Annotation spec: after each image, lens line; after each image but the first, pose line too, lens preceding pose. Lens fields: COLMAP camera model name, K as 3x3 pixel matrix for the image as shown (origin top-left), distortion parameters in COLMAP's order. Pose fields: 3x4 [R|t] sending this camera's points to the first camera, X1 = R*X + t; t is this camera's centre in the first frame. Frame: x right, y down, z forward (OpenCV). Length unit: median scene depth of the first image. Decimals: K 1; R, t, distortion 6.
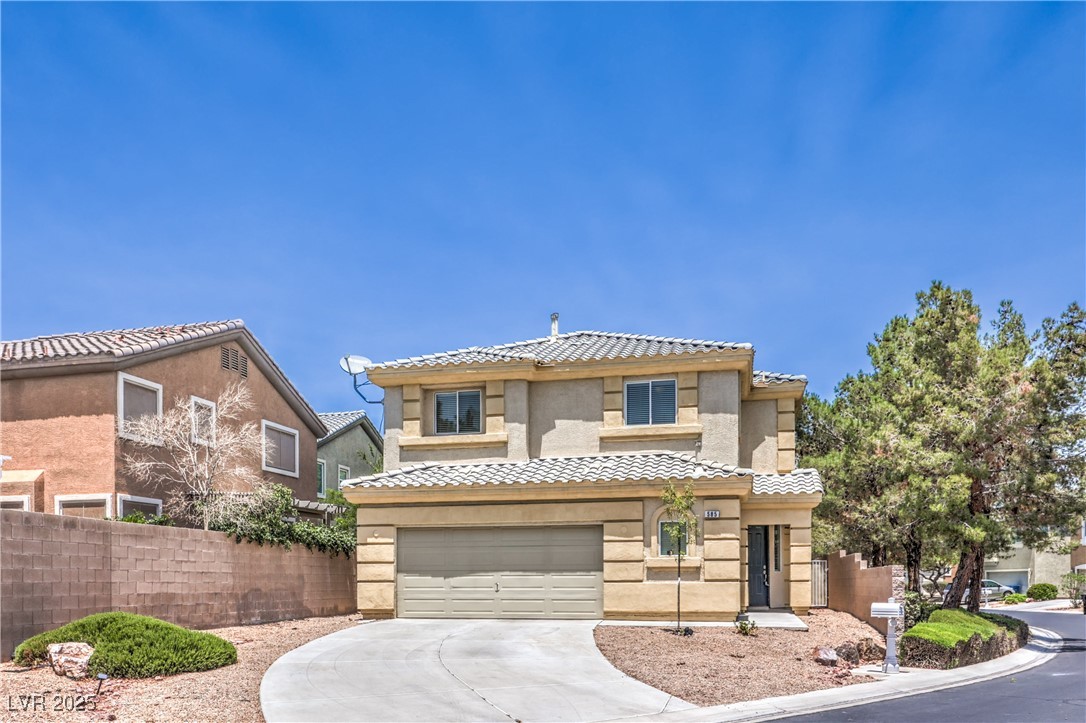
lens RADIAL K [[830.7, 0, 542.4], [0, 830.7, 360.5], [0, 0, 1]] dist [0.003591, 0.007322]
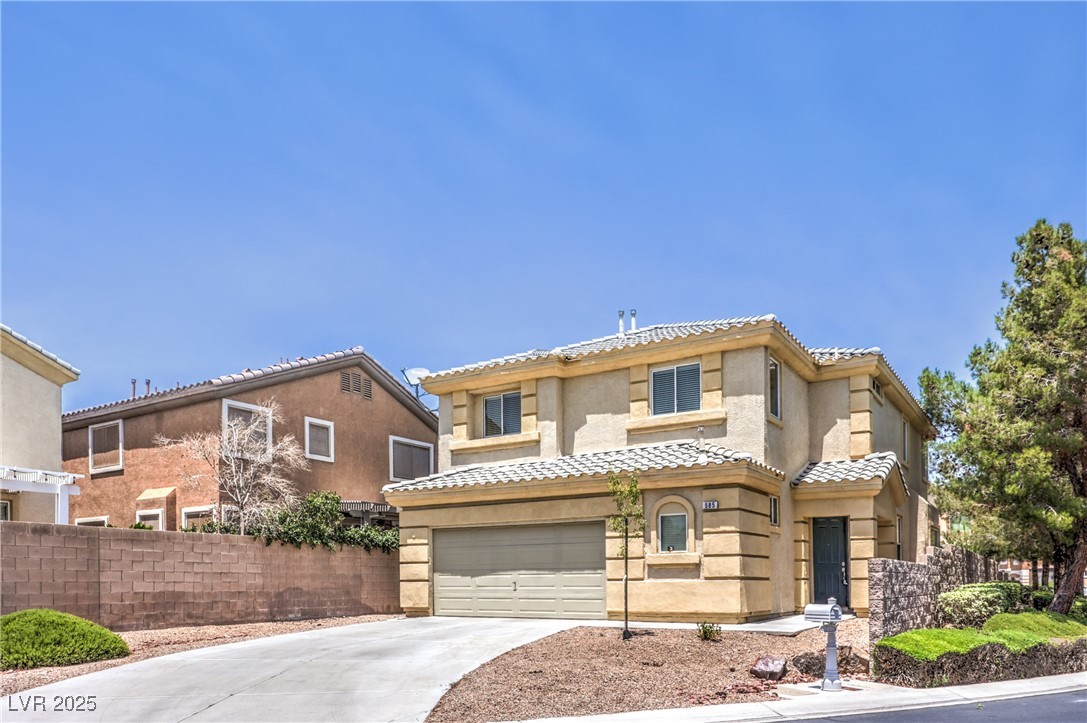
lens RADIAL K [[768.8, 0, 539.1], [0, 768.8, 396.1], [0, 0, 1]] dist [0.009727, -0.004729]
pose [[0.954494, -0.072605, -0.289258, 0.241707], [0.079189, 0.996798, 0.011107, 0.037579], [0.287525, -0.033508, 0.957187, 0.132684]]
